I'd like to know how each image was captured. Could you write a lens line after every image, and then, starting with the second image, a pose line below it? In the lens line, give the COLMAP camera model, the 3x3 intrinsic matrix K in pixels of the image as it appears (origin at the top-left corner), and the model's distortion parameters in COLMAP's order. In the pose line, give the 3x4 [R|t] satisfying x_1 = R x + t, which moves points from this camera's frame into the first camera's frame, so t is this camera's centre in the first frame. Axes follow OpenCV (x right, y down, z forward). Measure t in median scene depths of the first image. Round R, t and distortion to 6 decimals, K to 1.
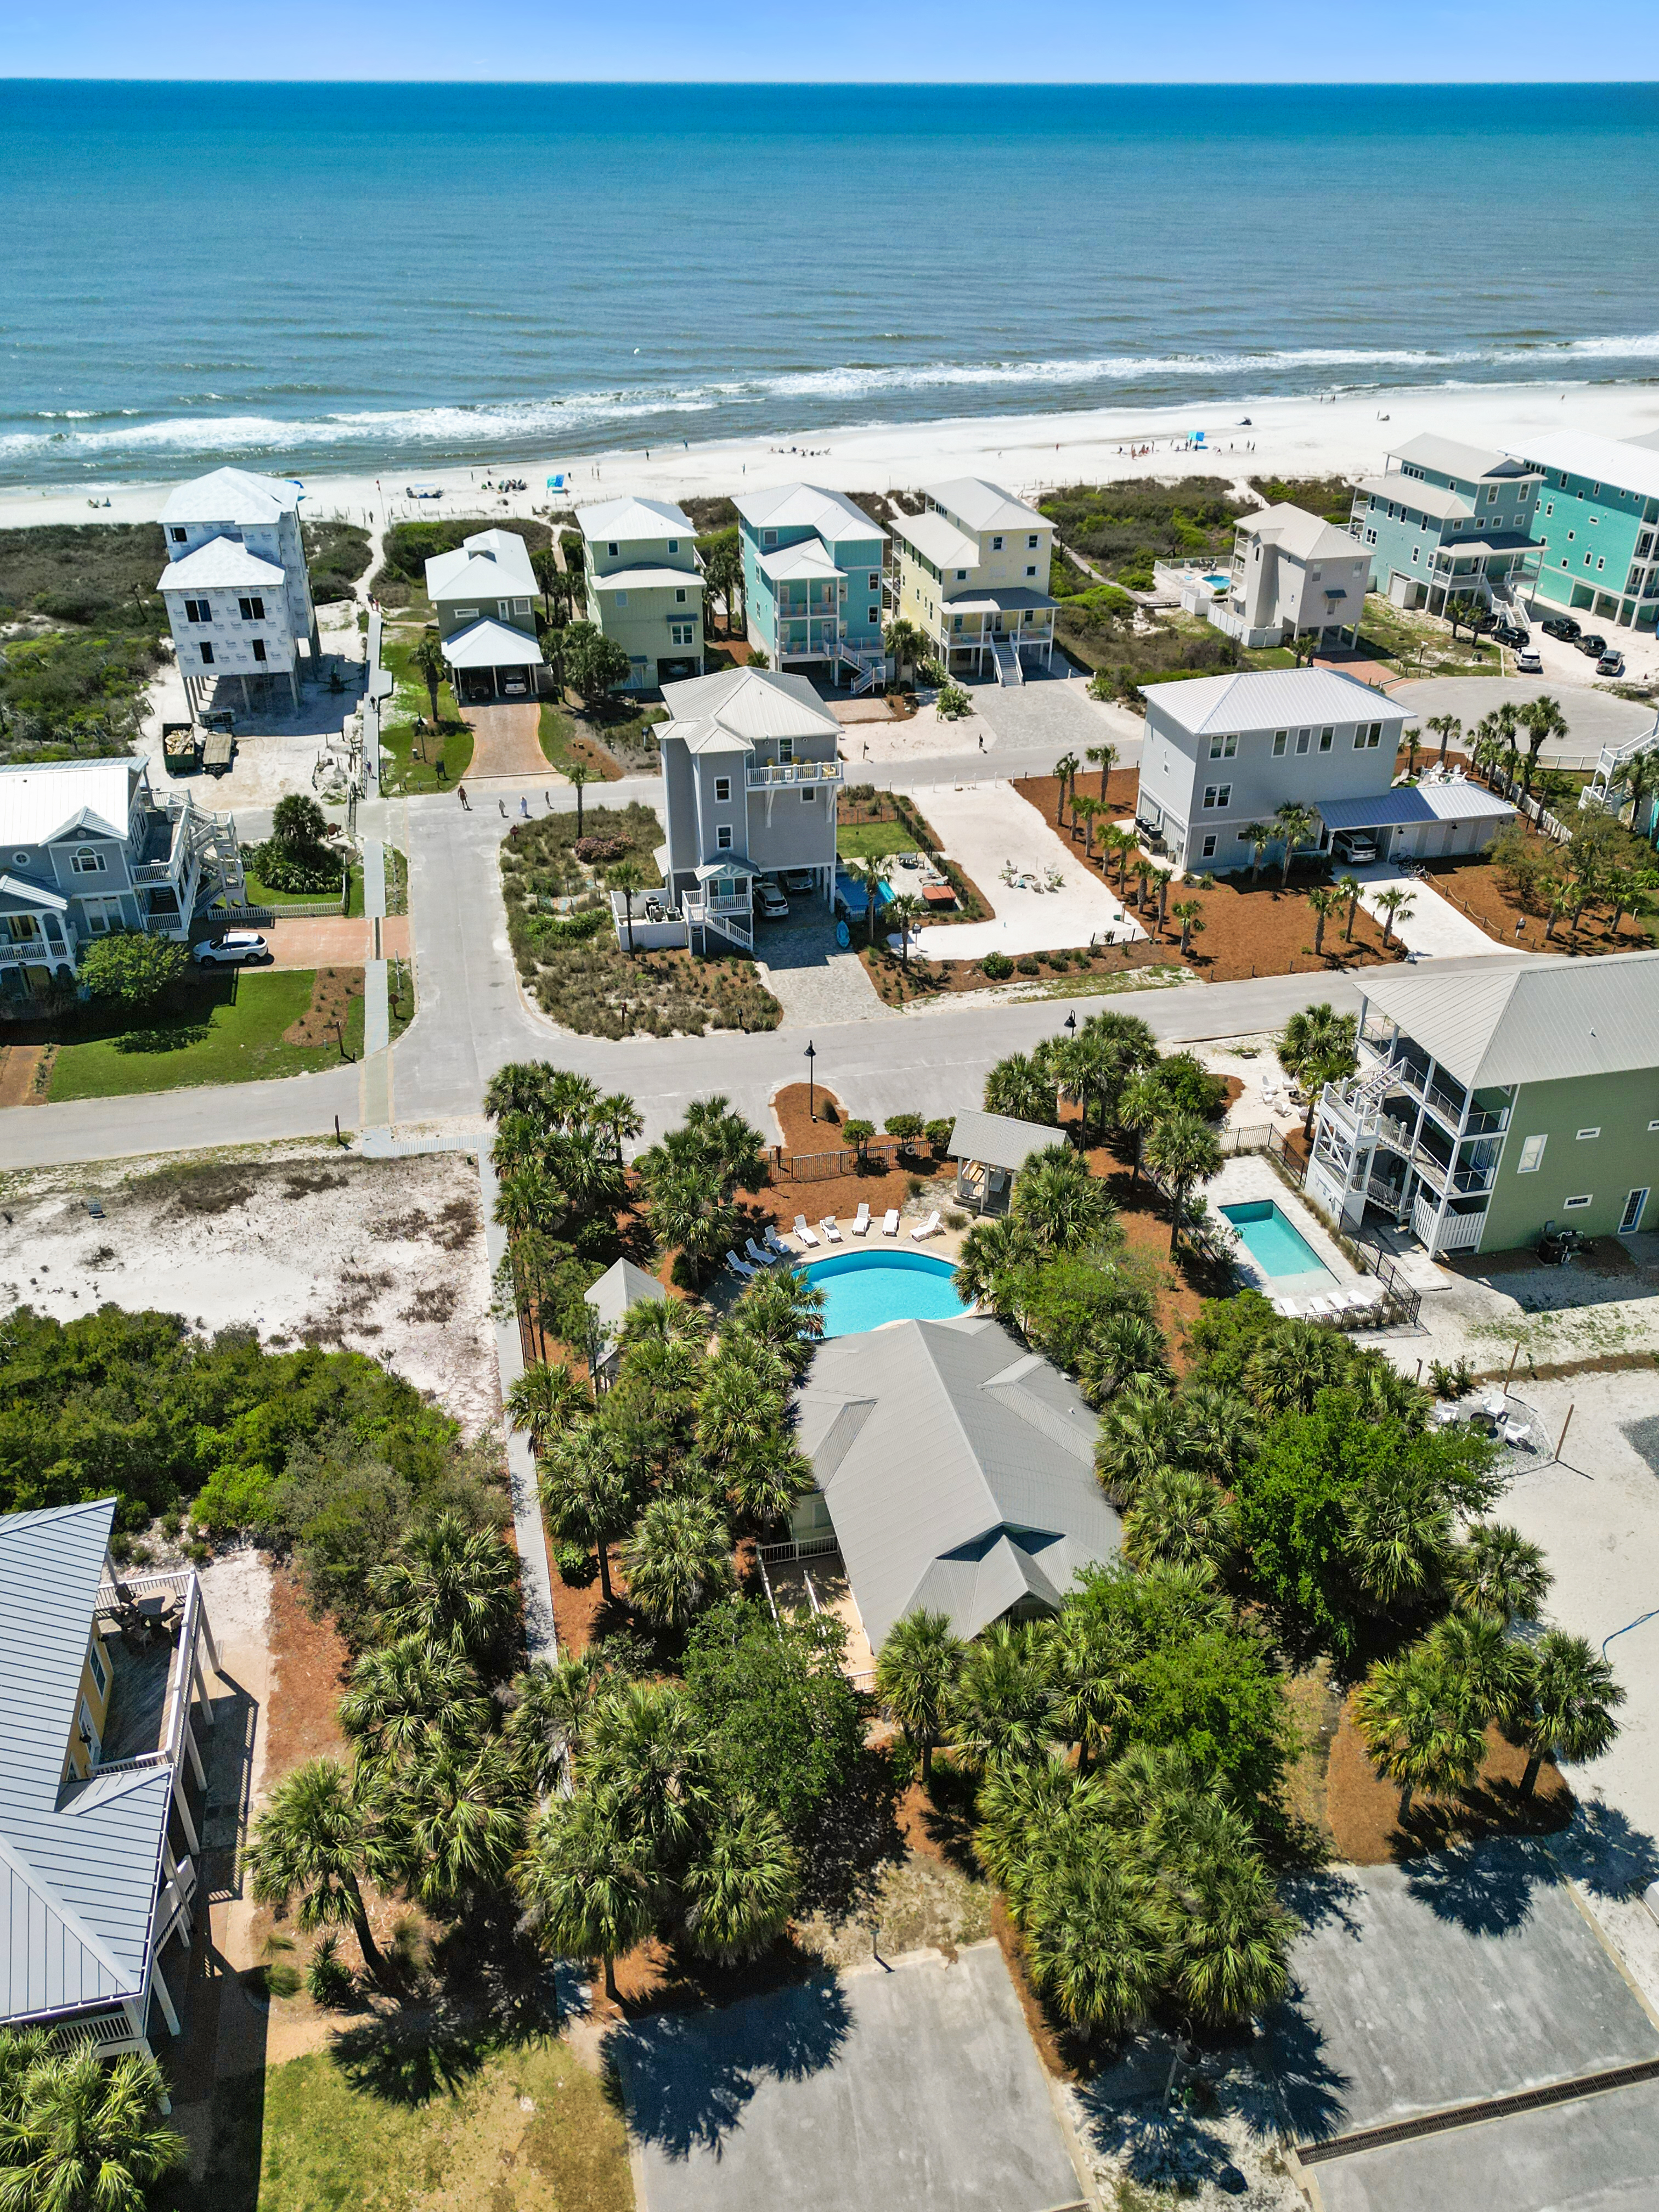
lens RADIAL K [[1667.9, 0, 827.9], [0, 1667.9, 1122.1], [0, 0, 1]] dist [0.091551, -0.113033]
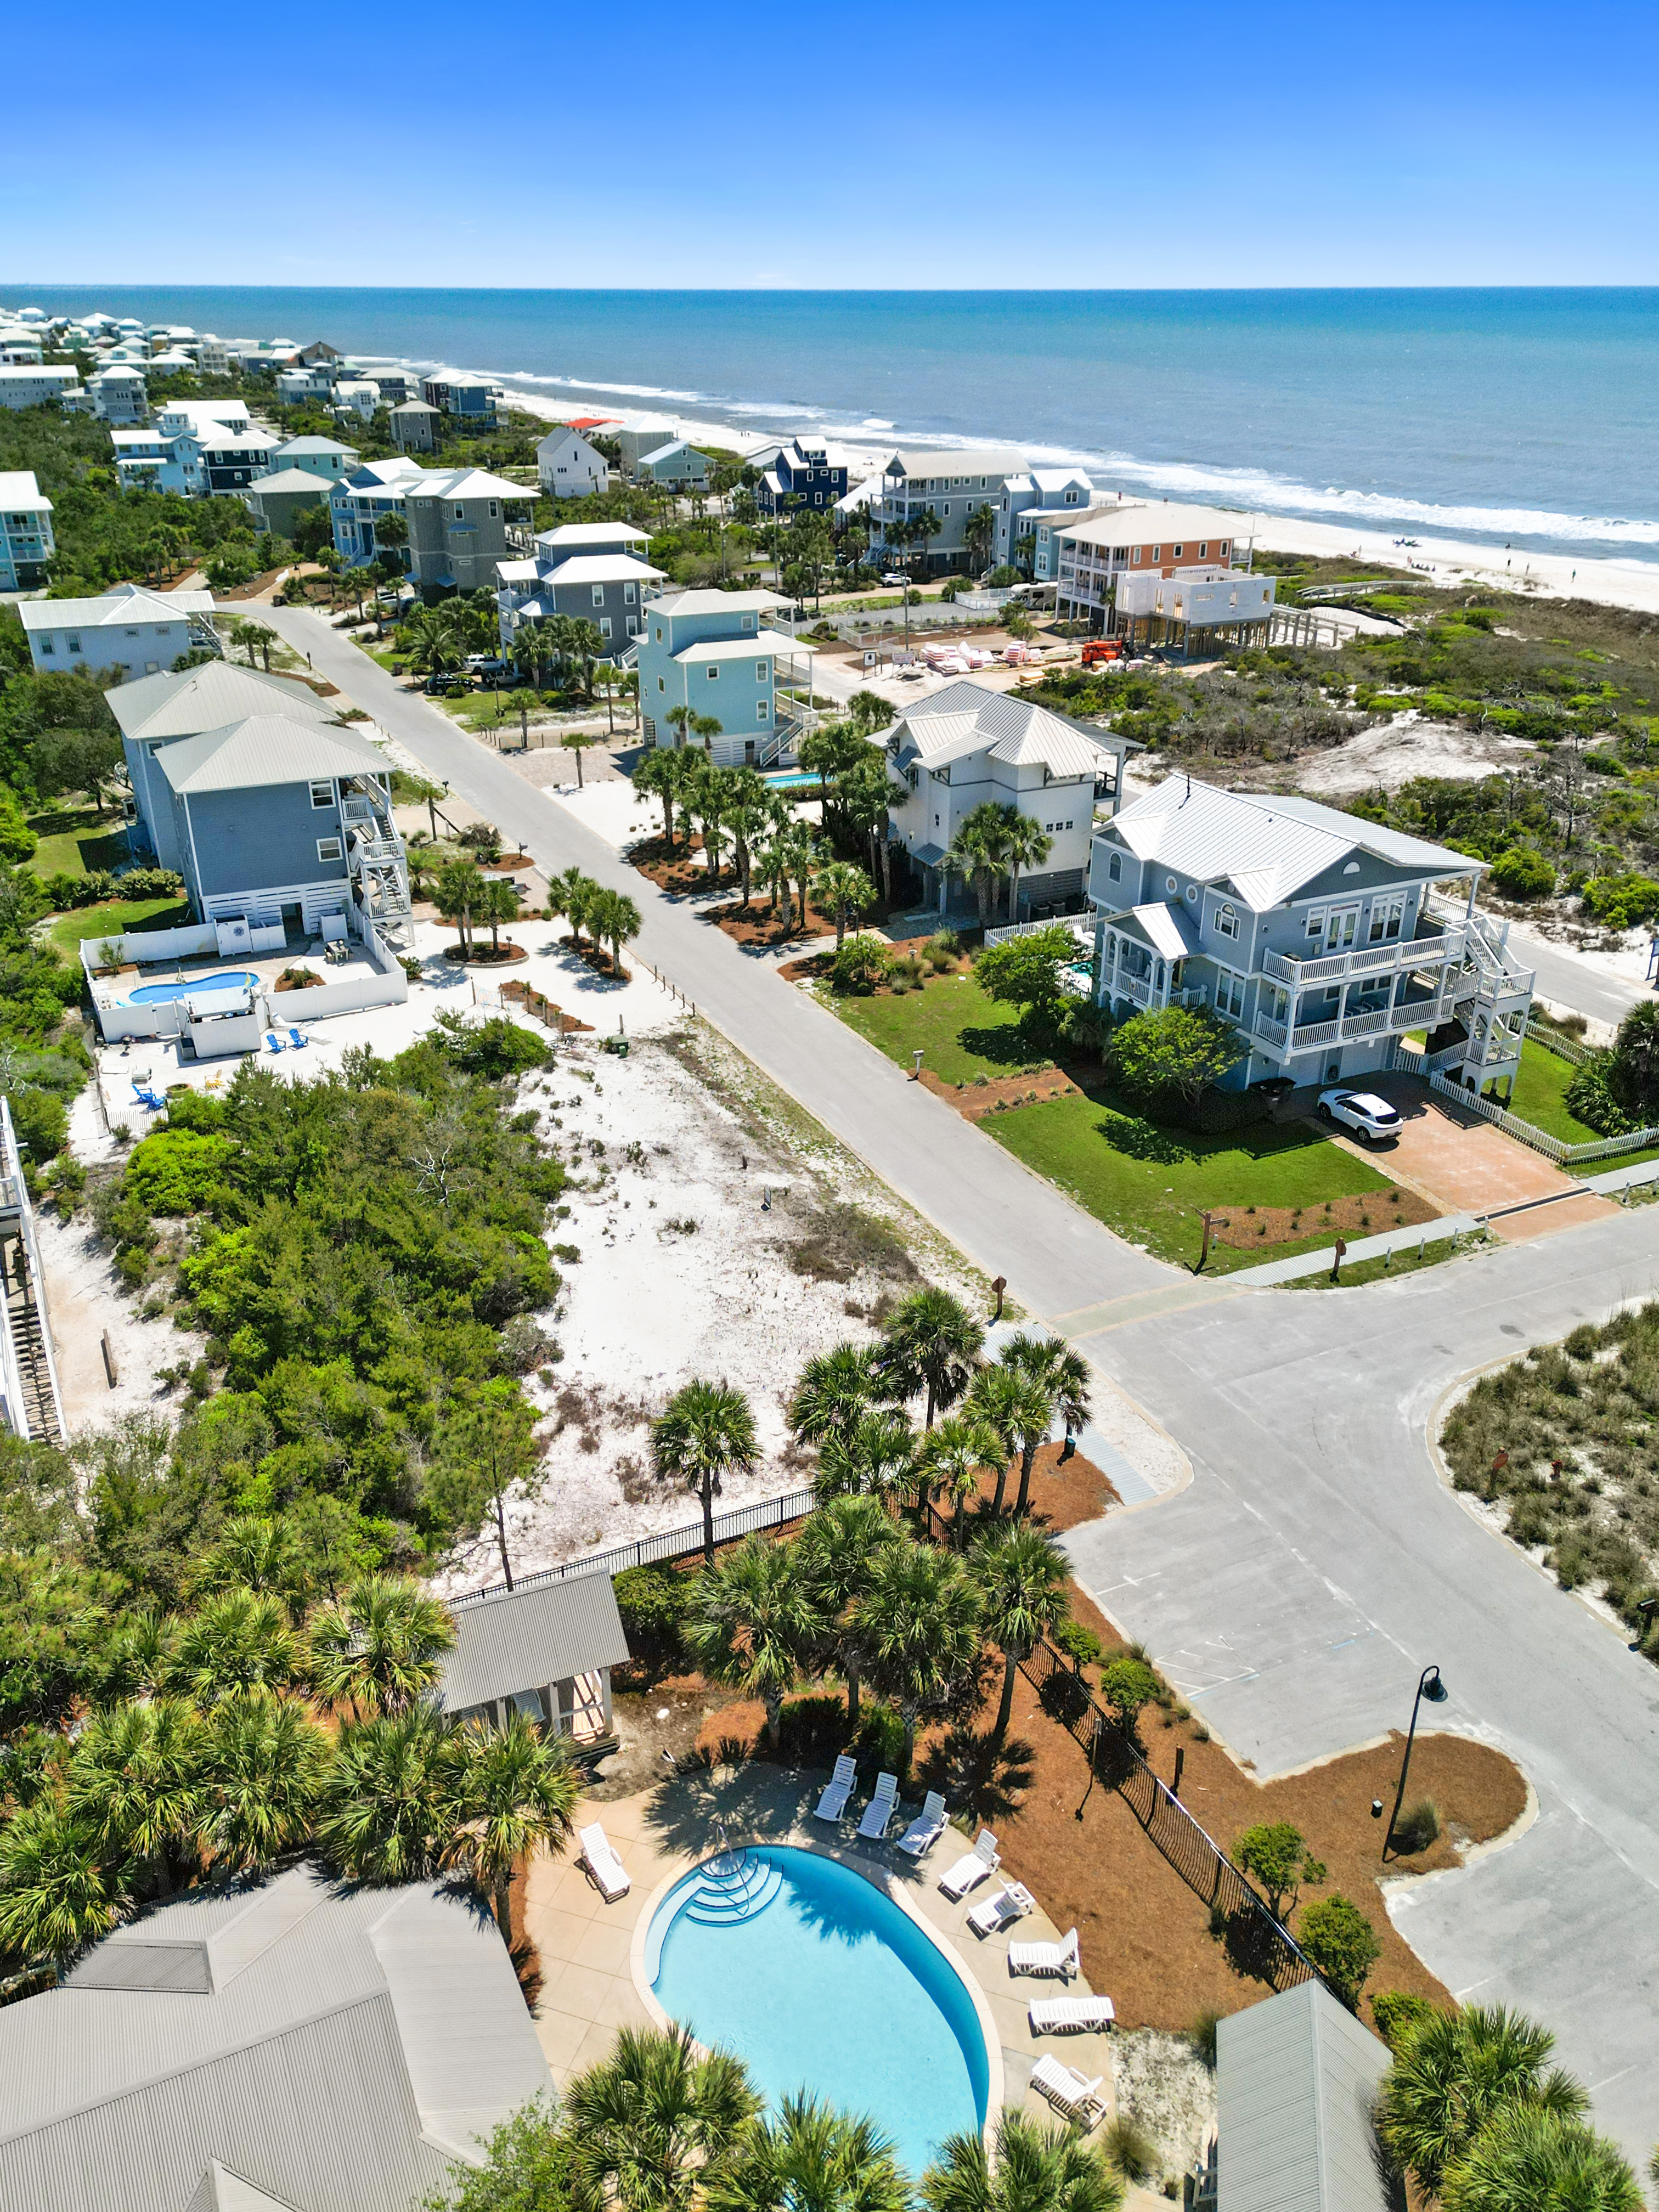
lens RADIAL K [[1702.9, 0, 830.3], [0, 1702.9, 1123.3], [0, 0, 1]] dist [0.099071, -0.131776]
pose [[0.217513, 0.422959, -0.879655, 0.266394], [-0.511032, 0.817186, 0.266559, -0.183709], [0.831586, 0.391552, 0.393894, 0.517124]]
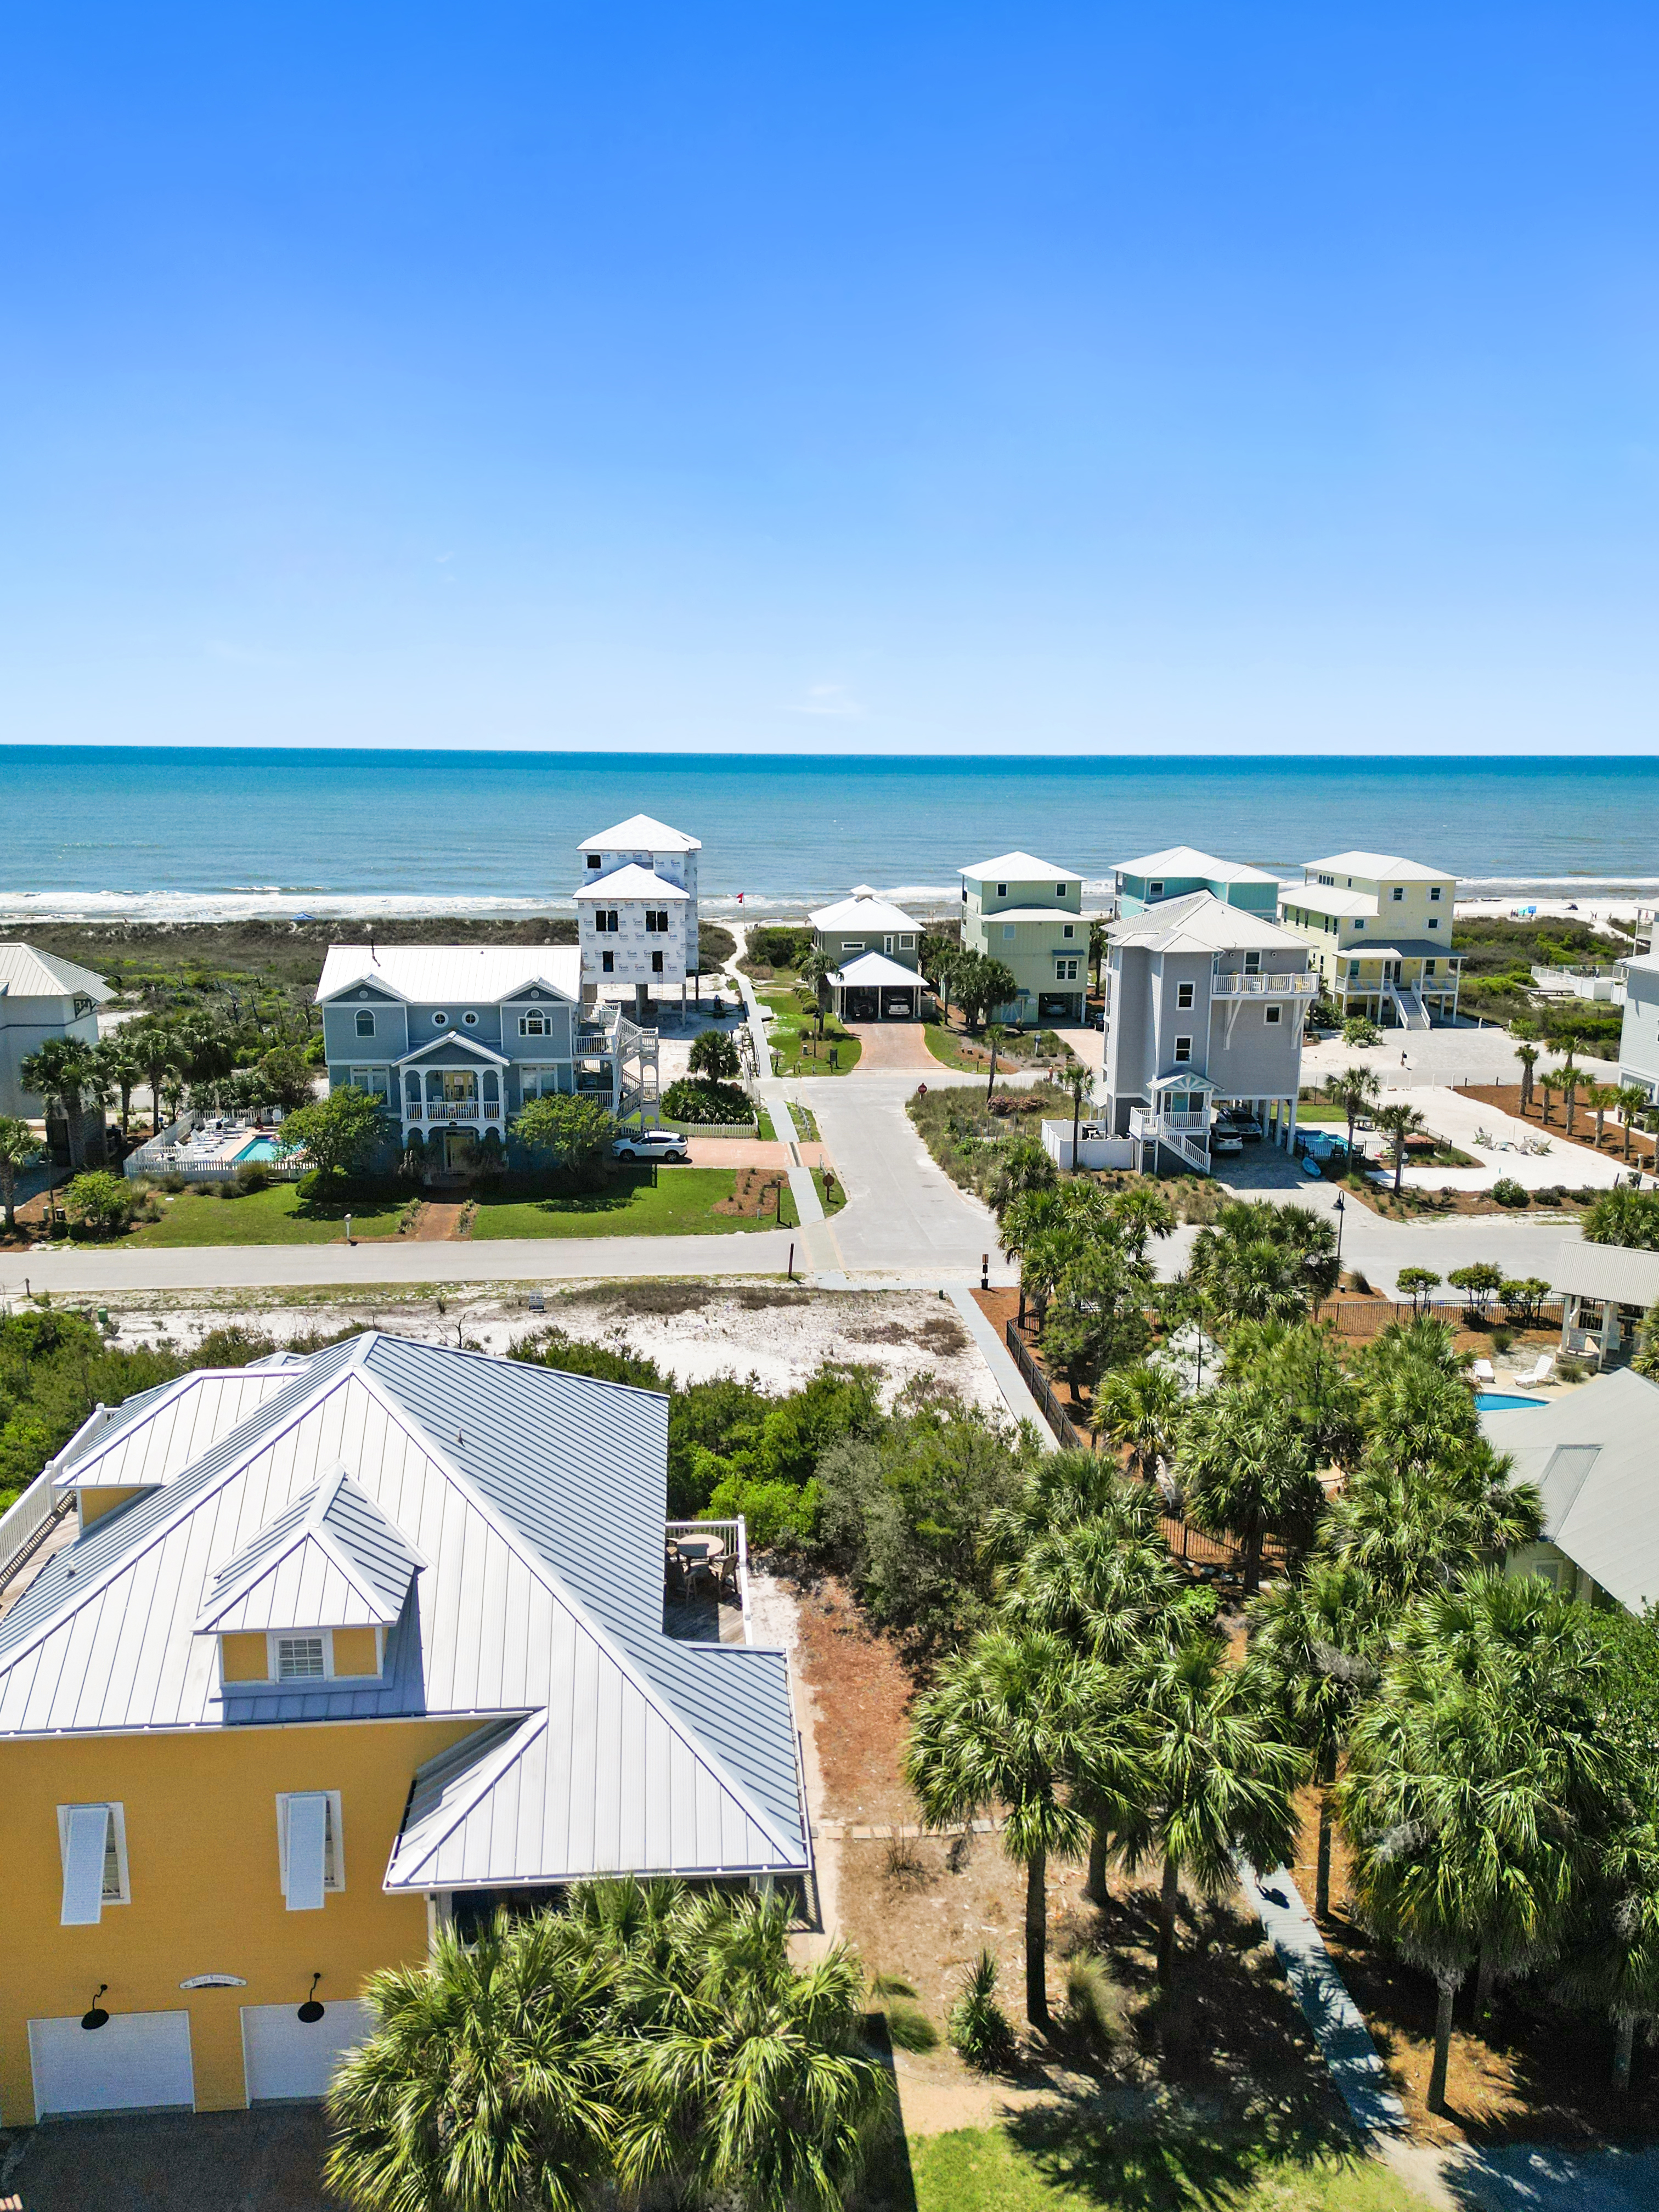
lens RADIAL K [[1700.2, 0, 829.5], [0, 1700.2, 1106.0], [0, 0, 1]] dist [0.121318, -0.116850]
pose [[0.990729, 0.032313, -0.131956, -0.131236], [-0.075354, 0.938900, -0.335841, 0.190492], [0.113041, 0.342671, 0.932630, 0.117340]]
